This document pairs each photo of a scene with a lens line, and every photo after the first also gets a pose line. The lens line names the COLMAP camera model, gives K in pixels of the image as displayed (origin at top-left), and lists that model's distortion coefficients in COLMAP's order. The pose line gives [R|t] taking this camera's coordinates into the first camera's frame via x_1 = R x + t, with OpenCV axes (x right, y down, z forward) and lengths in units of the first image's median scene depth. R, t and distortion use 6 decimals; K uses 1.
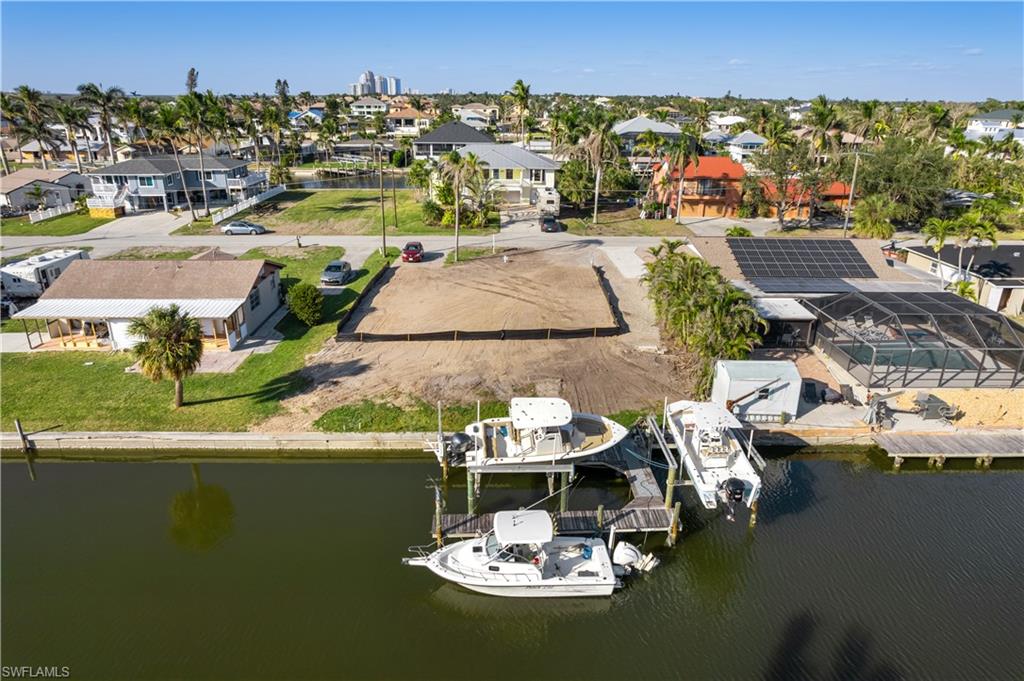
lens RADIAL K [[658.2, 0, 512.0], [0, 658.2, 340.5], [0, 0, 1]] dist [-0.056247, 0.047235]
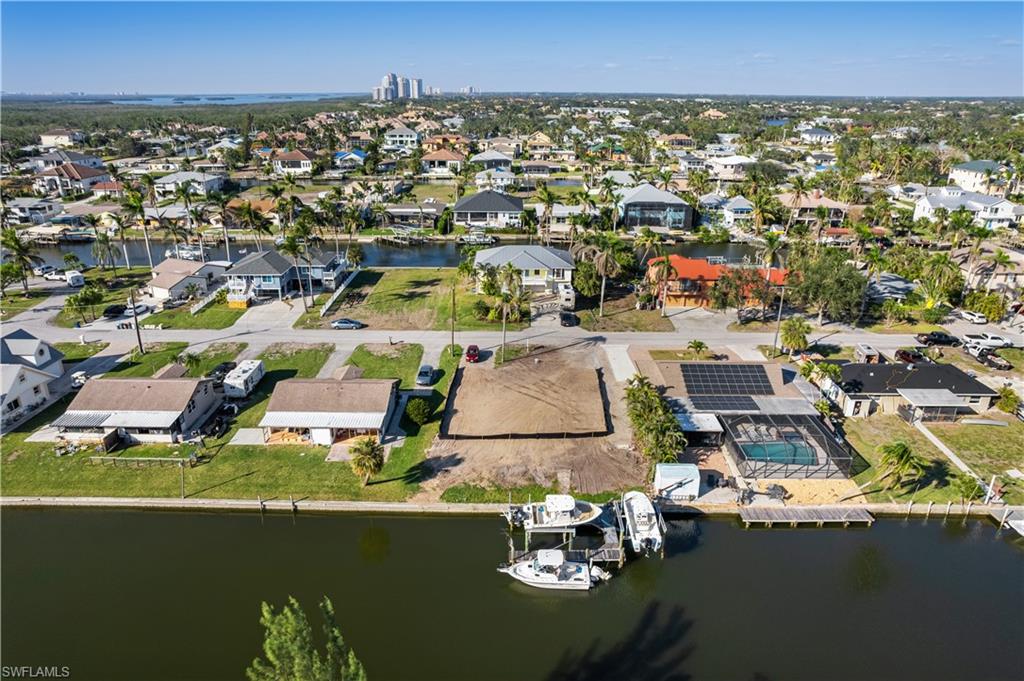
lens RADIAL K [[658.2, 0, 512.0], [0, 658.2, 340.5], [0, 0, 1]] dist [-0.056247, 0.047235]
pose [[0.999581, 0.010828, -0.026854, -0.037871], [-0.010687, 0.999928, 0.005371, -0.267074], [0.026910, -0.005082, 0.999625, -0.699841]]
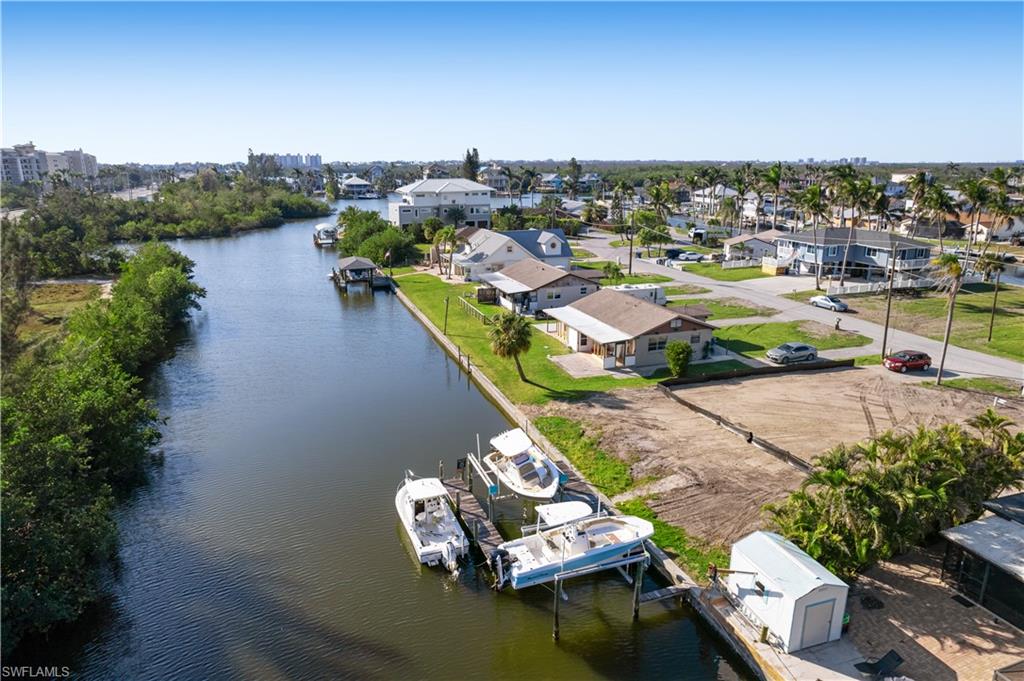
lens RADIAL K [[658.2, 0, 512.0], [0, 658.2, 340.5], [0, 0, 1]] dist [-0.056247, 0.047235]
pose [[0.315843, 0.247416, -0.915985, 0.729236], [-0.333665, 0.932701, 0.136879, -0.158354], [0.888207, 0.262400, 0.377141, 0.293935]]
